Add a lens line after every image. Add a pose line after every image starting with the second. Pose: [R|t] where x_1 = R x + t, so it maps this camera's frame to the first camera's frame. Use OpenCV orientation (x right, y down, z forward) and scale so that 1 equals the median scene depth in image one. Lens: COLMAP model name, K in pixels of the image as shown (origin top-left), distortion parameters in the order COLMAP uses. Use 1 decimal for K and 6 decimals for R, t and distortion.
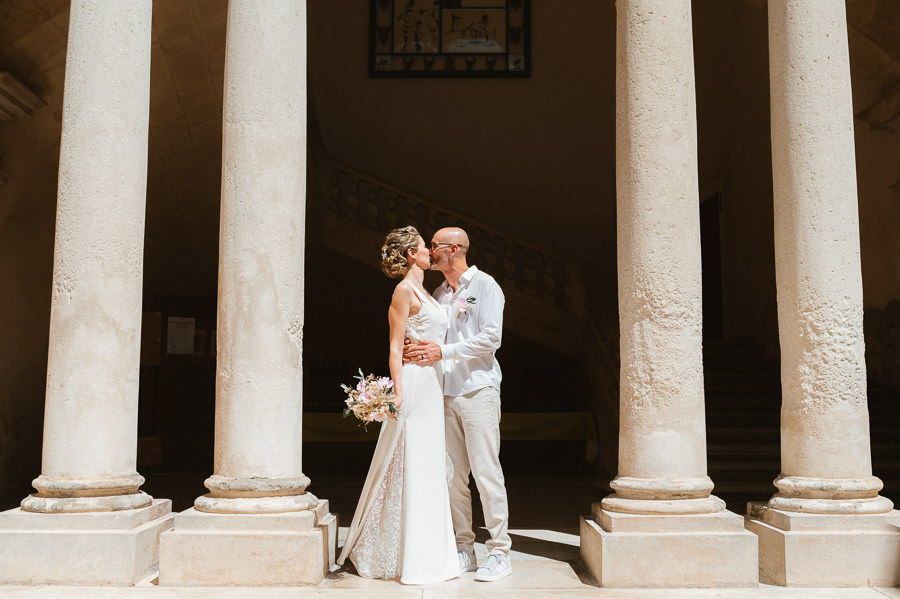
lens RADIAL K [[958.6, 0, 450.0], [0, 958.6, 299.5], [0, 0, 1]] dist [-0.053159, 0.006786]
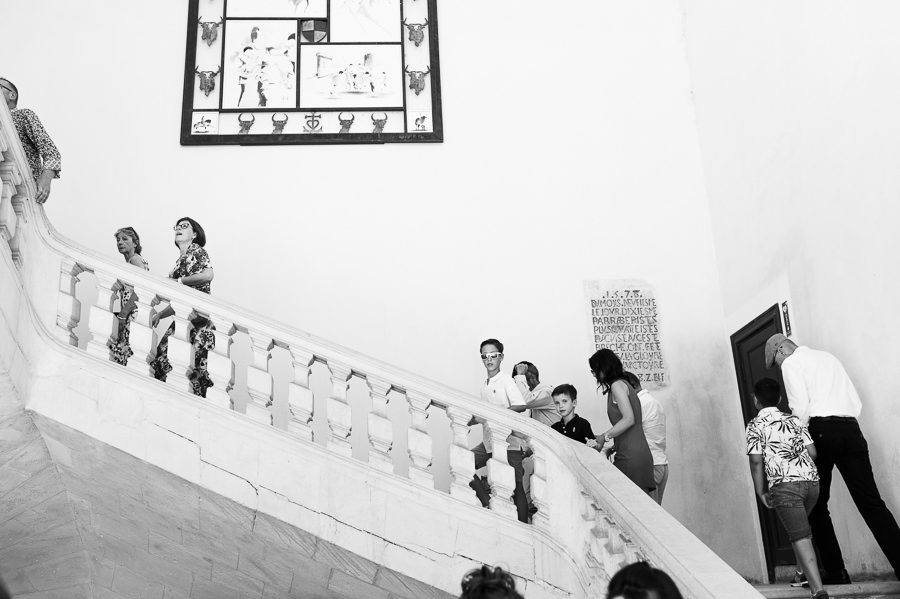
lens RADIAL K [[859.9, 0, 450.0], [0, 859.9, 299.5], [0, 0, 1]] dist [-0.060564, -0.000890]
pose [[0.994465, -0.020200, 0.103106, 0.028668], [0.042063, 0.975812, -0.214529, -0.010794], [-0.096278, 0.217678, 0.971260, 0.472981]]
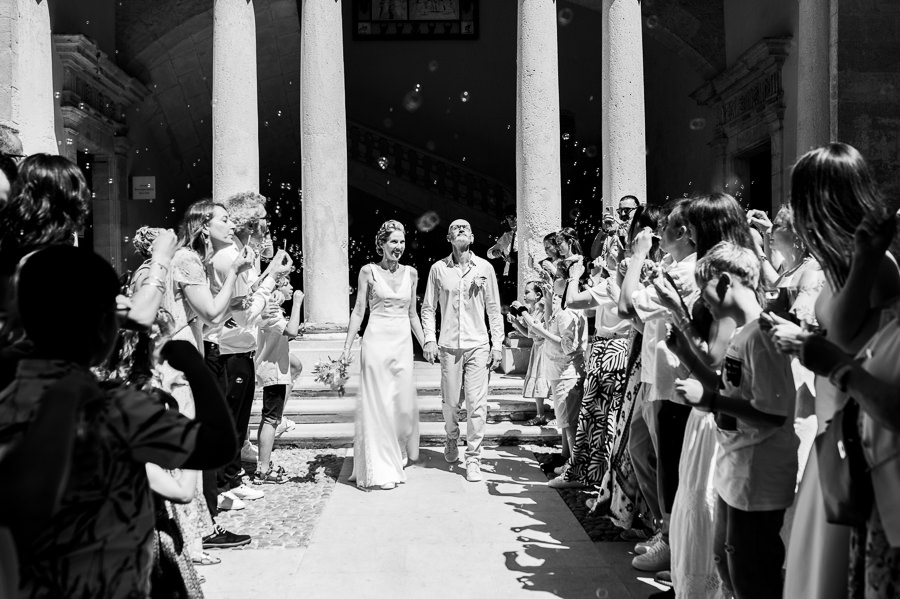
lens RADIAL K [[958.6, 0, 450.0], [0, 958.6, 299.5], [0, 0, 1]] dist [-0.053159, 0.006786]
pose [[0.999058, -0.014251, 0.040988, -0.012268], [0.009630, 0.993794, 0.110818, -0.025454], [-0.042313, -0.110319, 0.992995, -0.324224]]
